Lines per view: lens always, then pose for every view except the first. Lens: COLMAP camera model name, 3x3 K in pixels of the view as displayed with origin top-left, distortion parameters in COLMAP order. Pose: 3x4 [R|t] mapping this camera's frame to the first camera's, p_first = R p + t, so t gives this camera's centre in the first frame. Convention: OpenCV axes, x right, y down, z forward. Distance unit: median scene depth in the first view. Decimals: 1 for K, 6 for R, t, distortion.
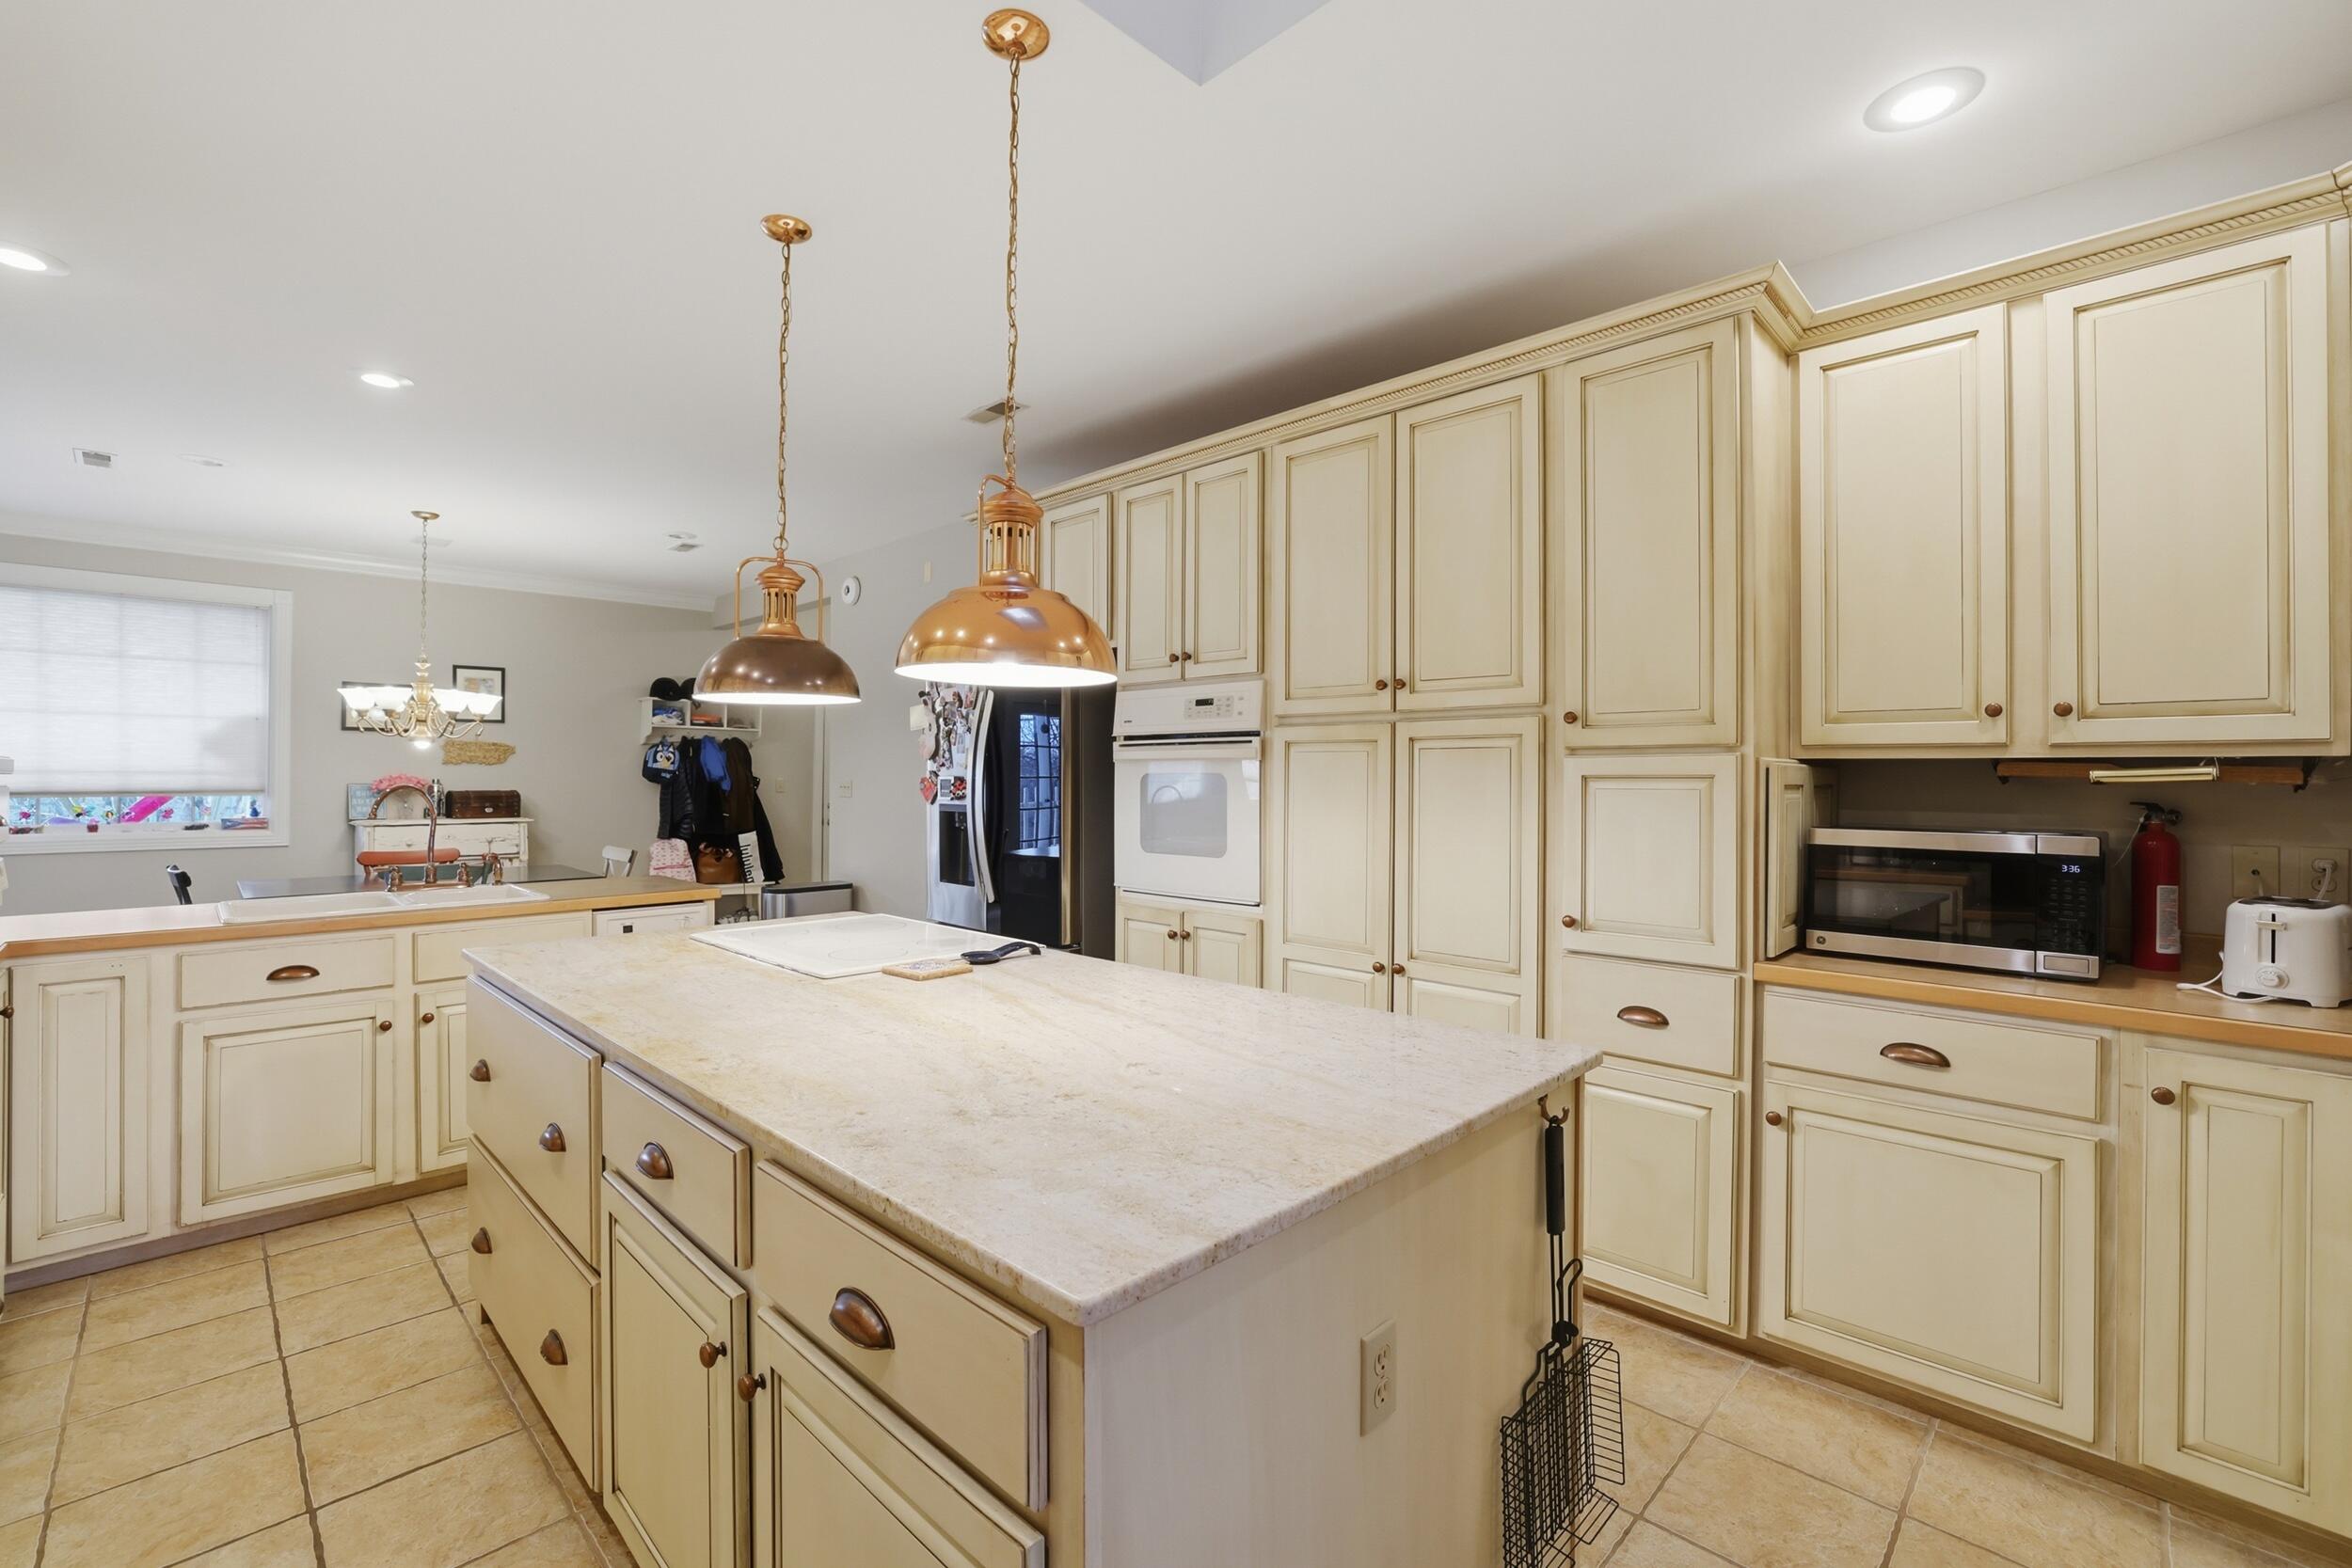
lens RADIAL K [[1001.3, 0, 1166.0], [0, 1001.3, 767.0], [0, 0, 1]] dist [-0.055018, 0.021221]
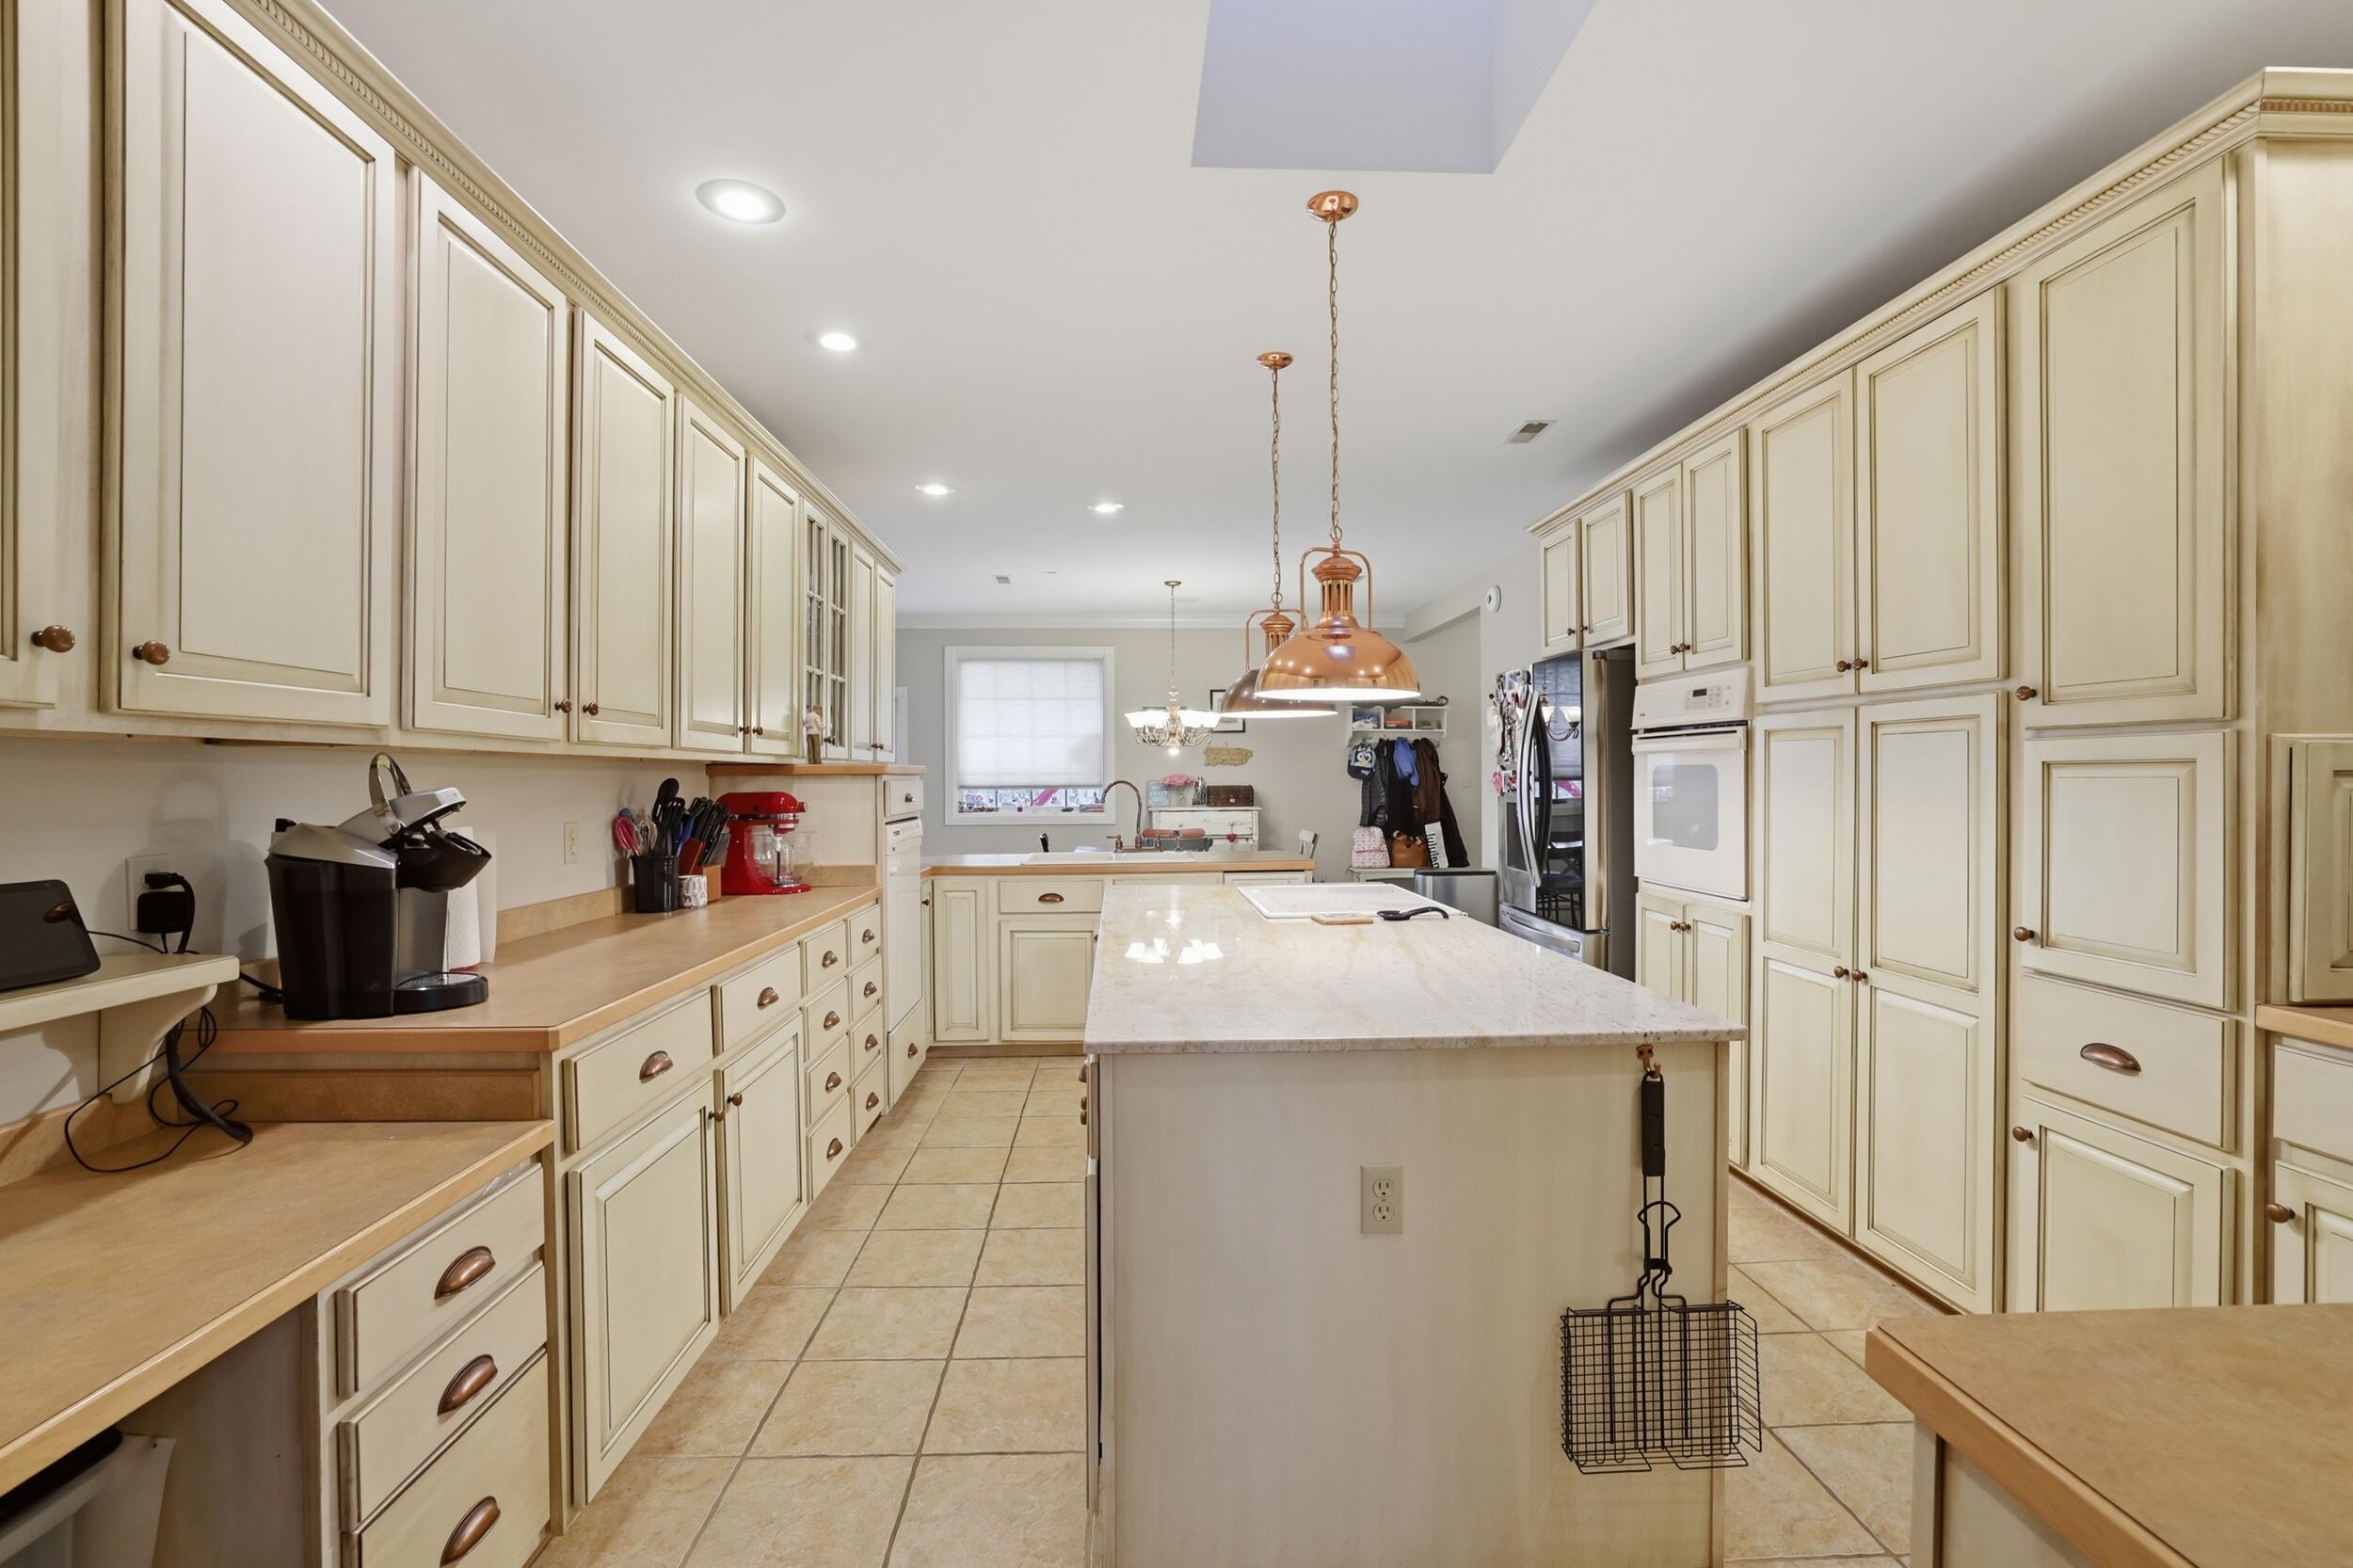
lens RADIAL K [[1001.9, 0, 1166.5], [0, 1001.9, 767.0], [0, 0, 1]] dist [-0.055018, 0.021221]
pose [[0.737798, -0.012483, -0.674907, 0.355233], [0.015064, 0.999884, -0.002026, 0.003210], [0.674854, -0.008672, 0.737900, -0.085933]]
